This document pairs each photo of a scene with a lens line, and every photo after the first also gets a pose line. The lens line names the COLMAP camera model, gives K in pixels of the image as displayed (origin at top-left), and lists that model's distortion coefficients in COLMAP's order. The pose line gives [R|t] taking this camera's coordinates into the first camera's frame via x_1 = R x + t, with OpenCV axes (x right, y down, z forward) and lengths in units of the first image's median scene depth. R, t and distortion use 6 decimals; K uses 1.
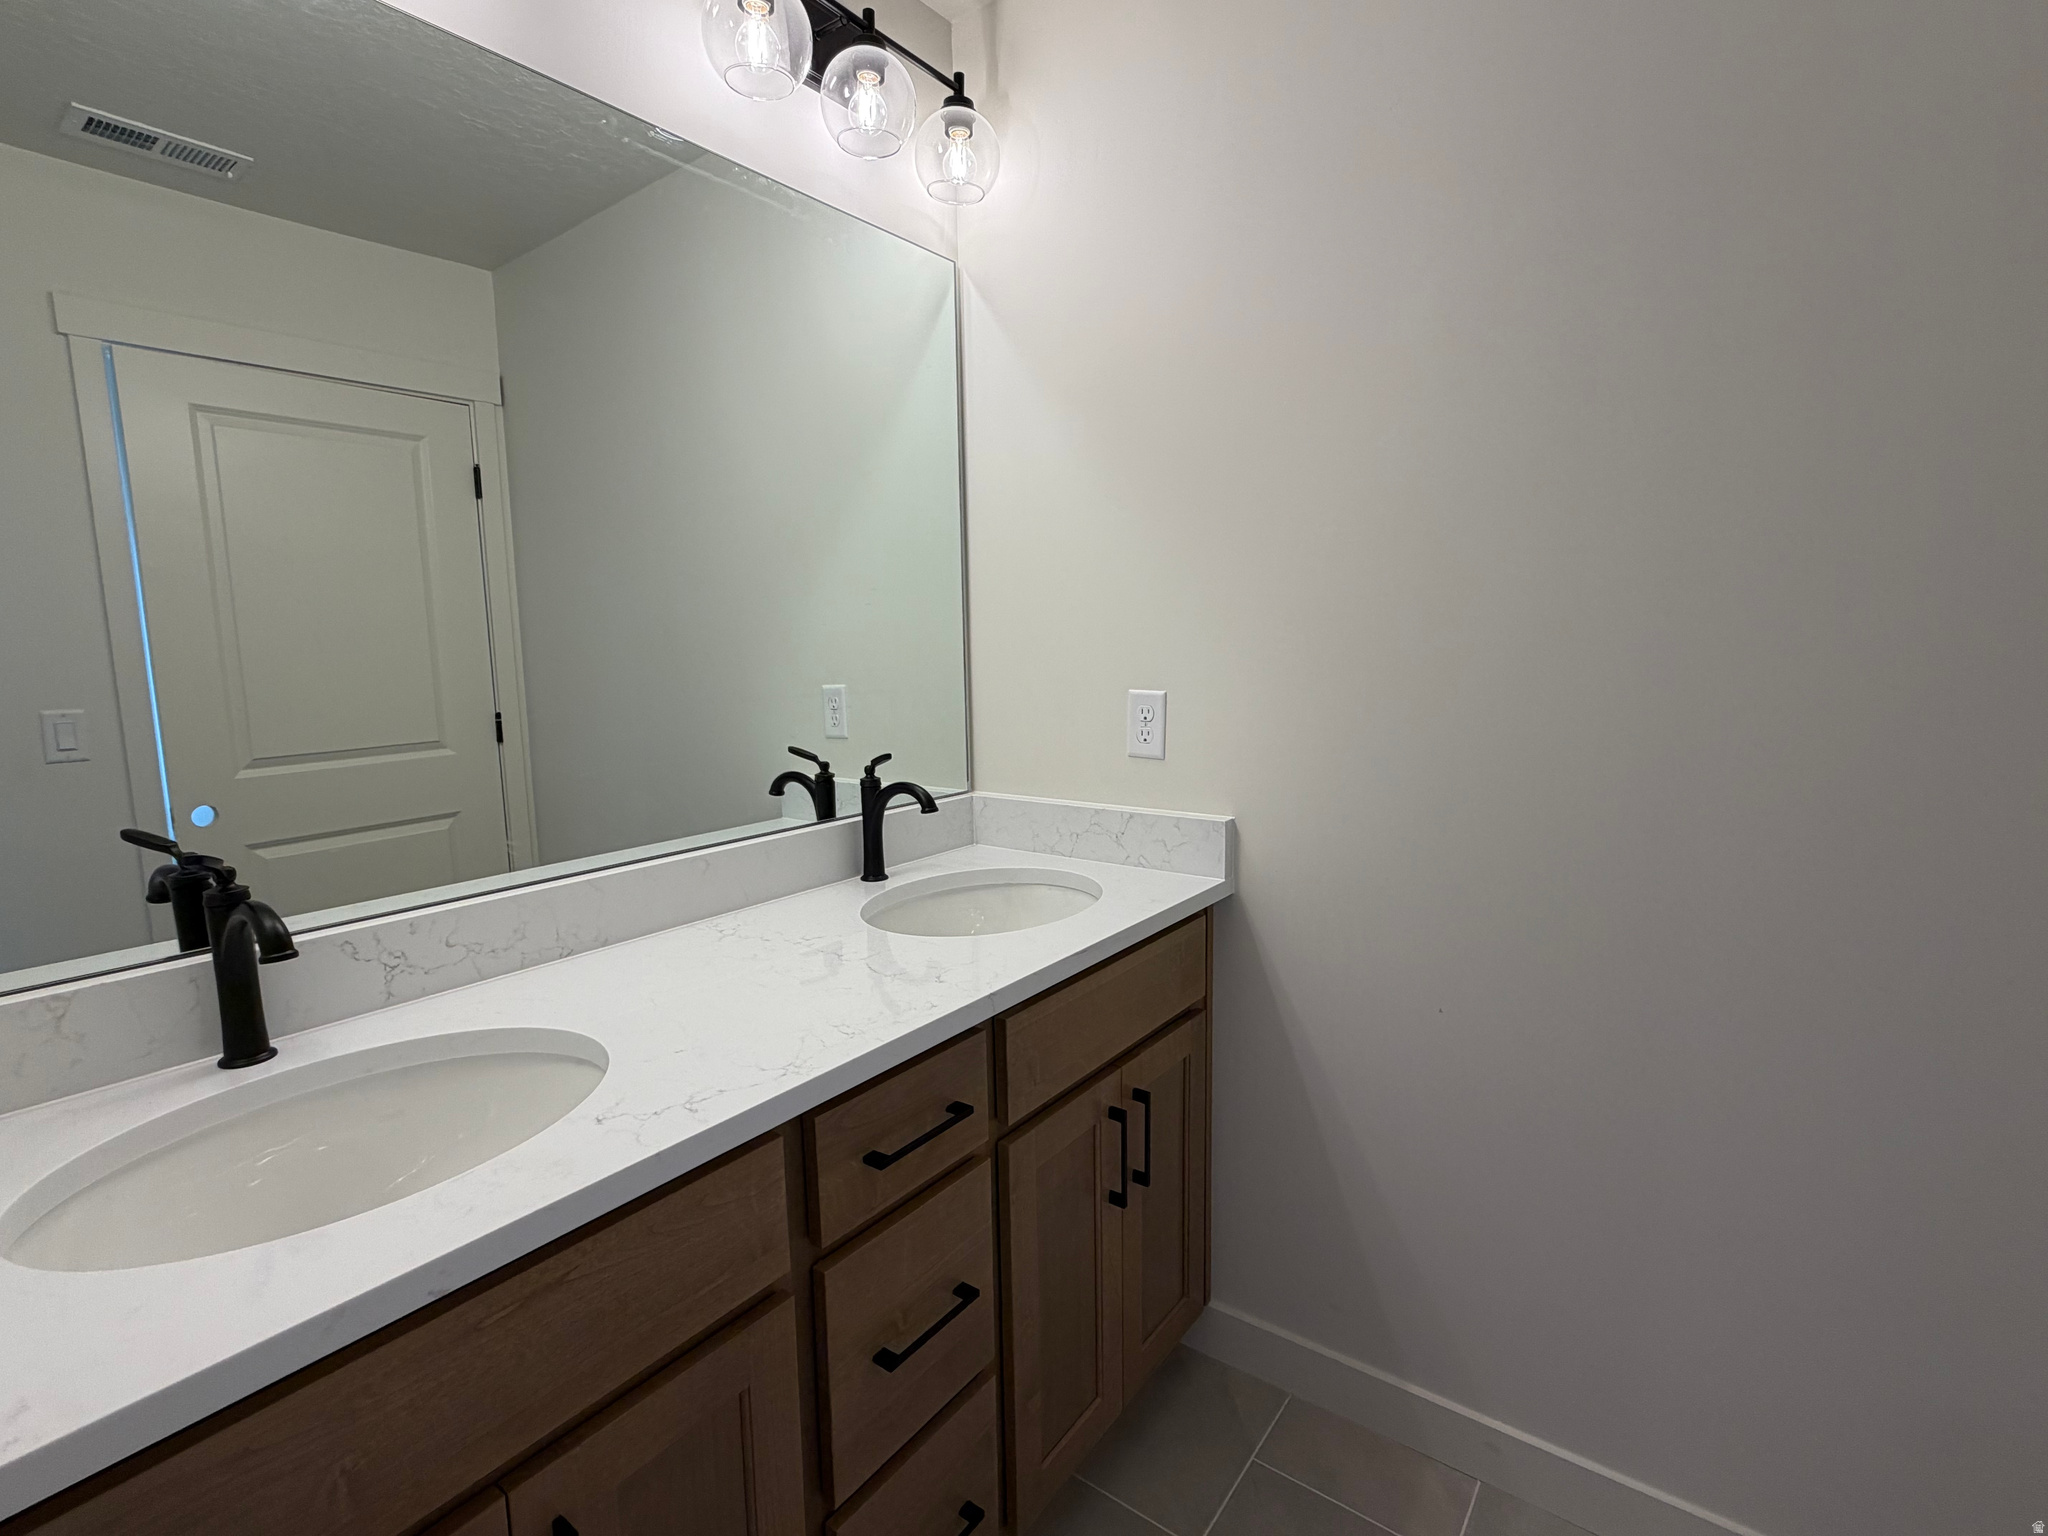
lens RADIAL K [[956.6, 0, 1014.2], [0, 956.6, 770.5], [0, 0, 1]] dist [0.003133, 0.000000]
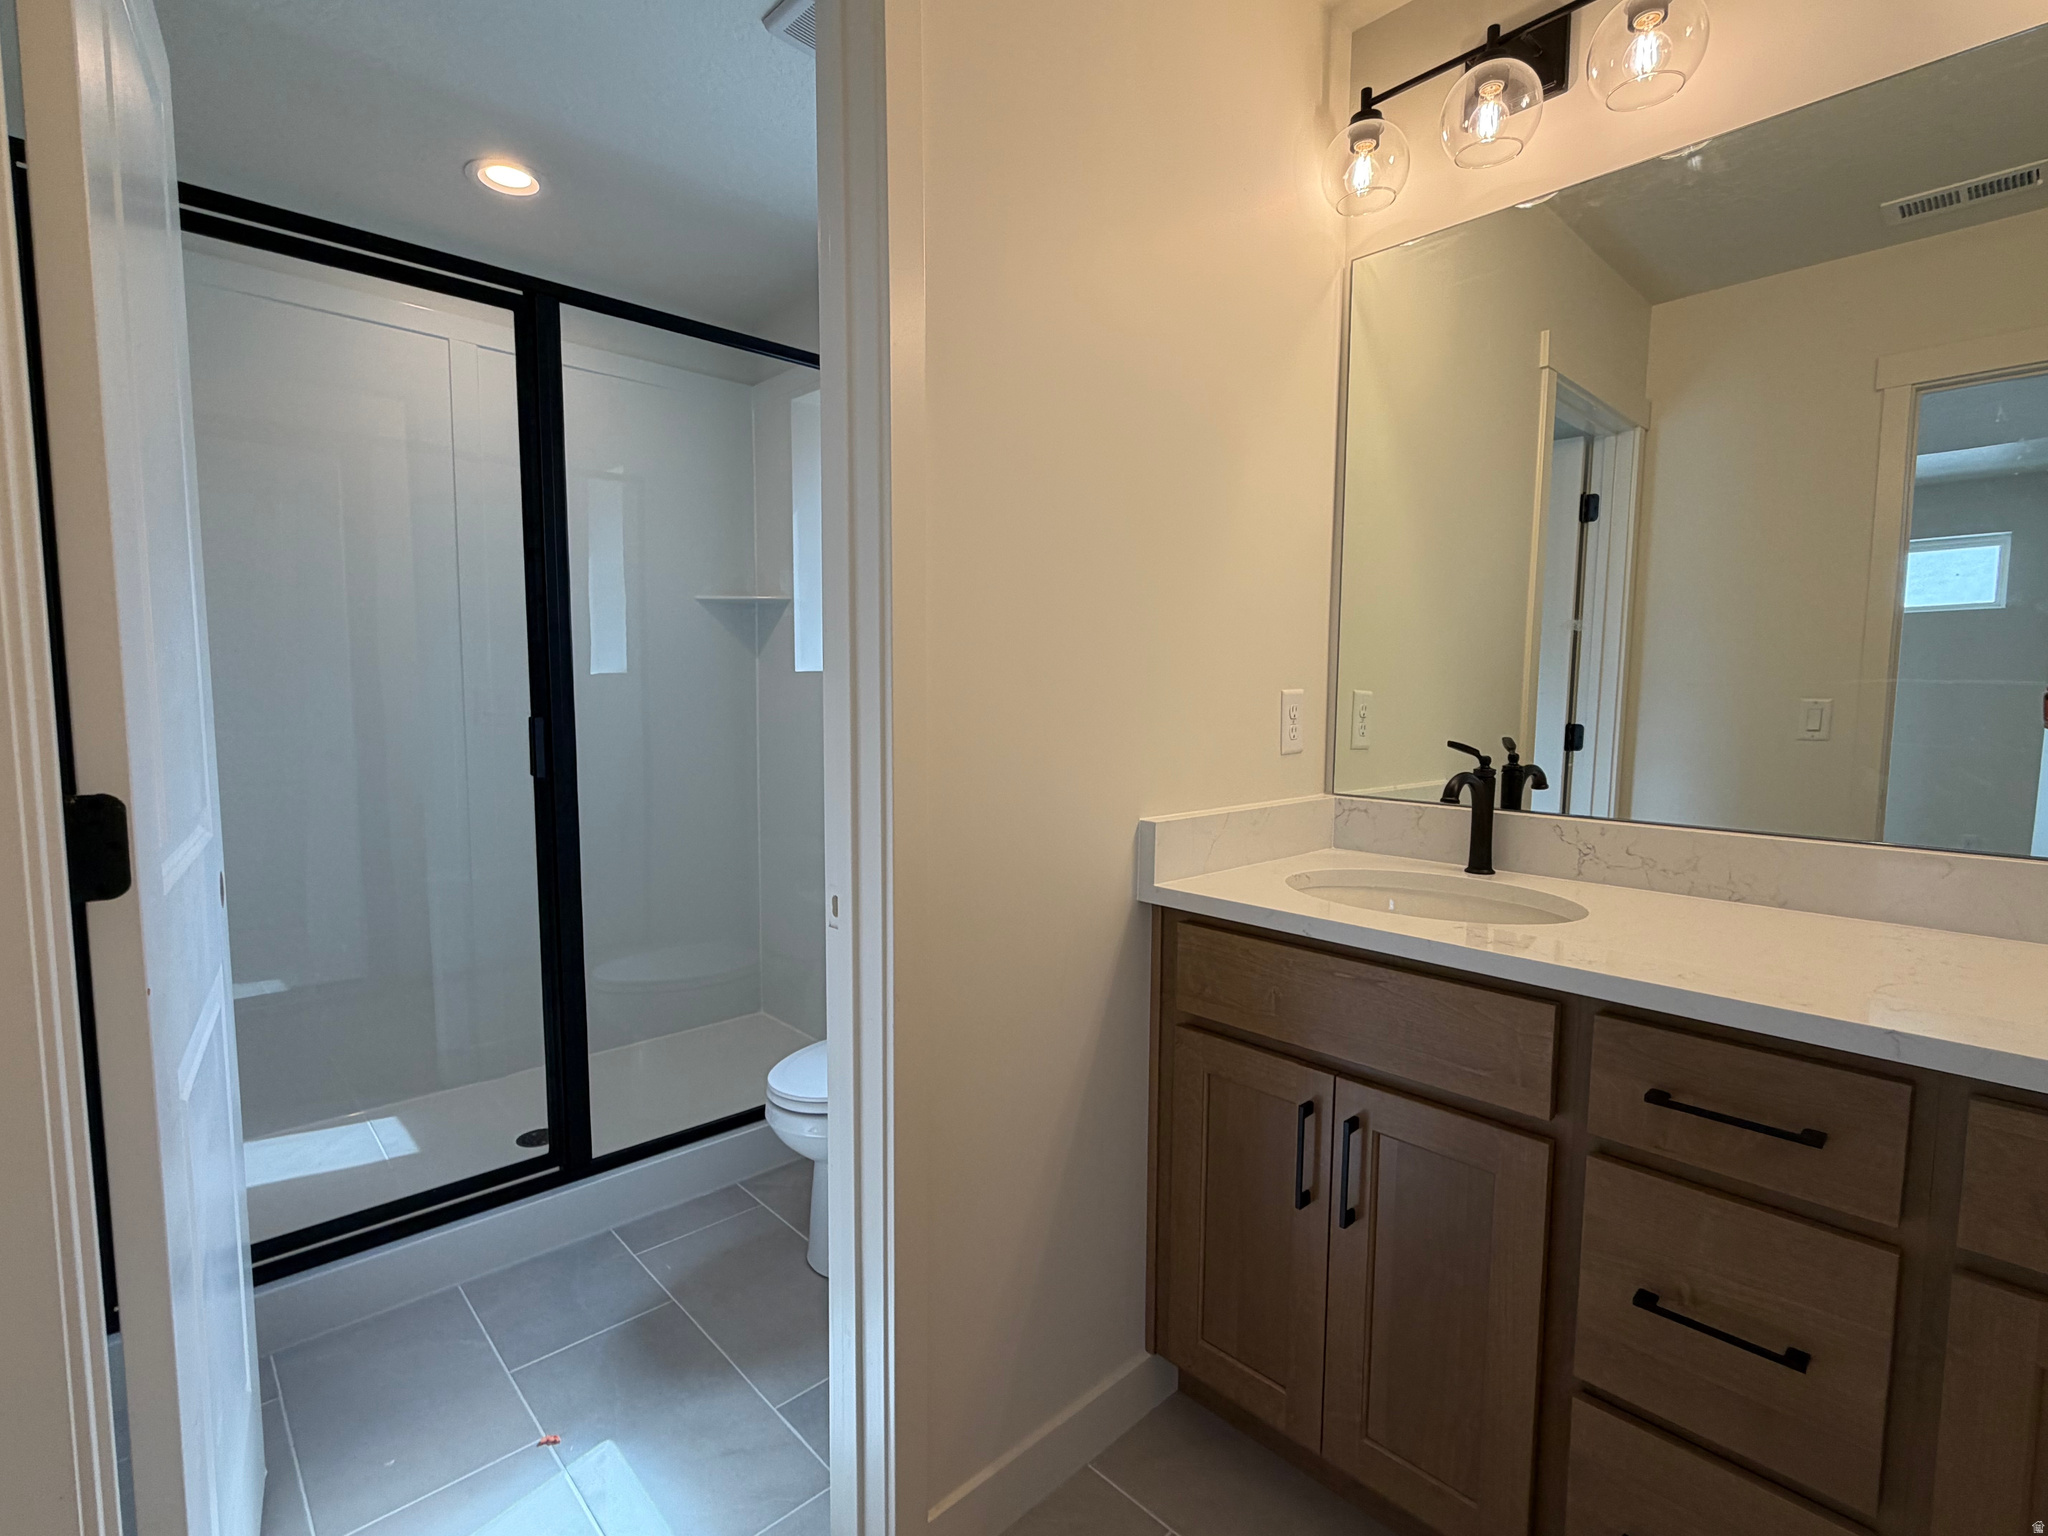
lens RADIAL K [[956.6, 0, 1026.9], [0, 956.6, 766.4], [0, 0, 1]] dist [0.003133, 0.000000]
pose [[-0.171047, 0.096308, -0.980545, 0.831257], [-0.130625, 0.984209, 0.119454, 0.017537], [0.976565, 0.148516, -0.155766, 0.388526]]
